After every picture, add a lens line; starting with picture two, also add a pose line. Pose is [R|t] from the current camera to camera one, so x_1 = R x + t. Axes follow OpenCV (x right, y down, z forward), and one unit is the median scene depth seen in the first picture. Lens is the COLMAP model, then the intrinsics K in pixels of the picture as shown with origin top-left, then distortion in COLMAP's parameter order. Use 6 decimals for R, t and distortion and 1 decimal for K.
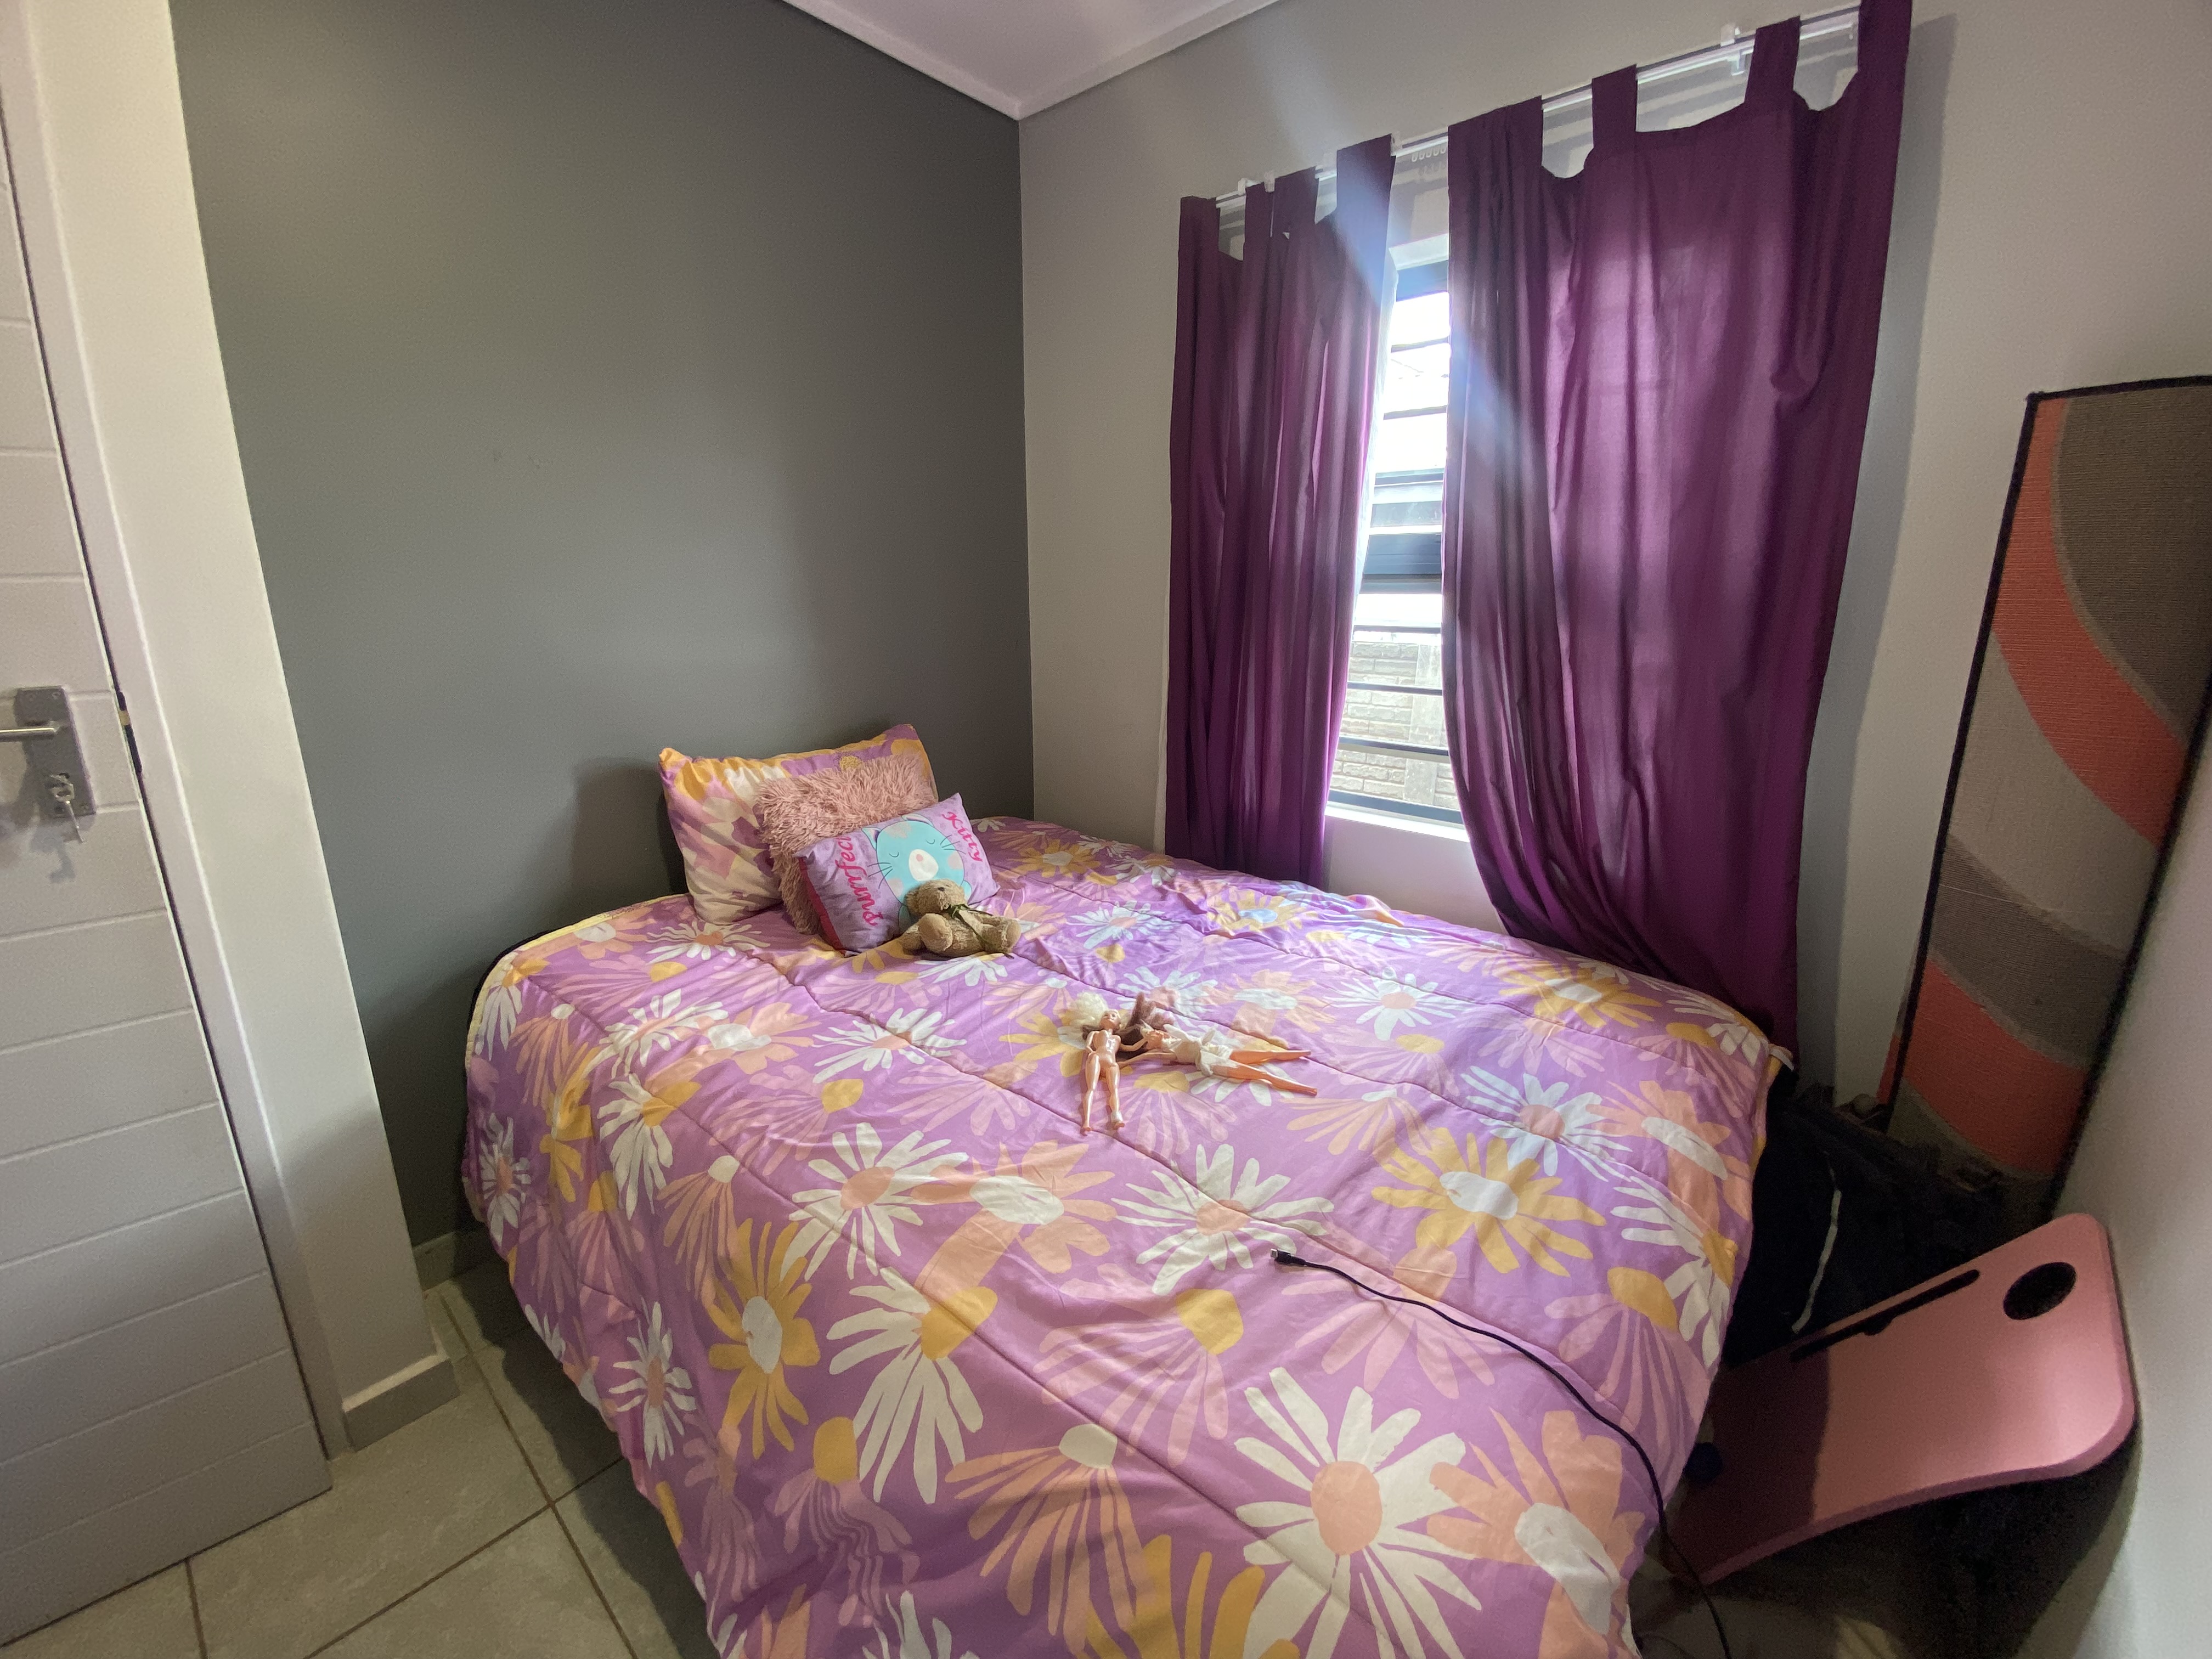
lens RADIAL K [[887.0, 0, 1100.7], [0, 887.0, 815.2], [0, 0, 1]] dist [0.028578, -0.031485]
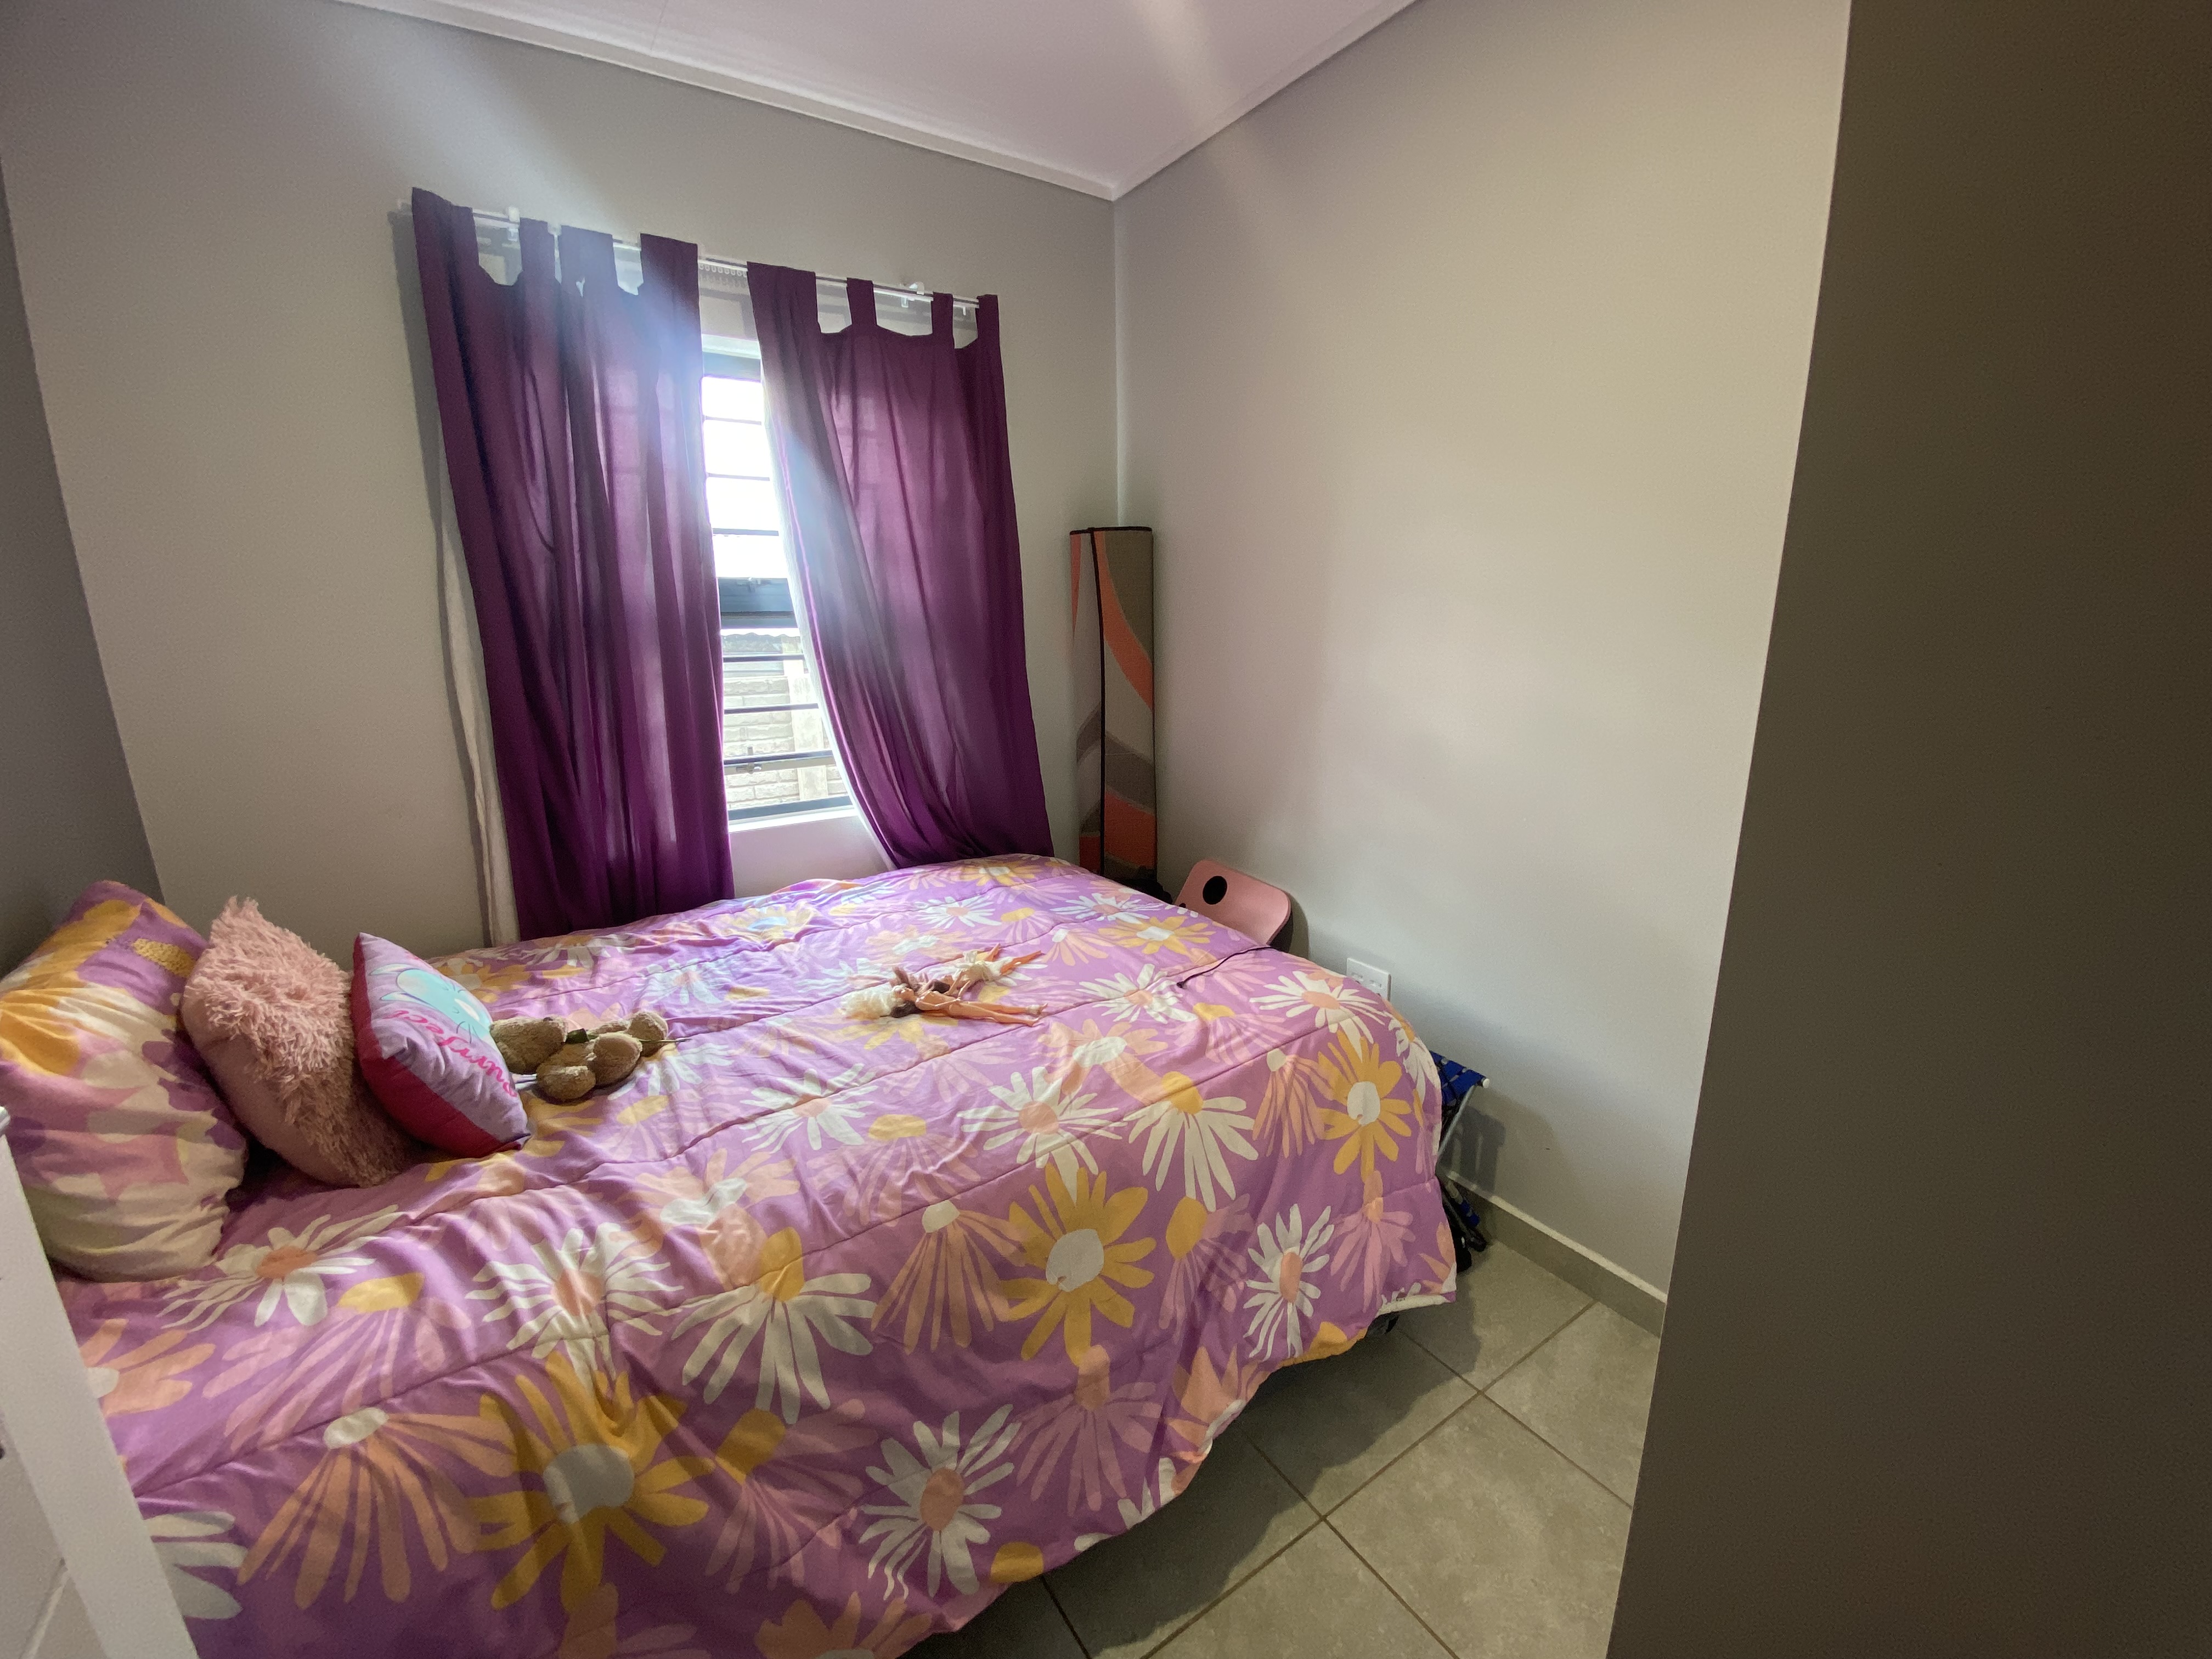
lens RADIAL K [[887.0, 0, 1100.7], [0, 887.0, 815.2], [0, 0, 1]] dist [0.028578, -0.031485]
pose [[0.250233, -0.224540, 0.941788, -0.932970], [0.264948, 0.951485, 0.156455, -0.099547], [-0.931228, 0.210375, 0.297584, 0.350852]]
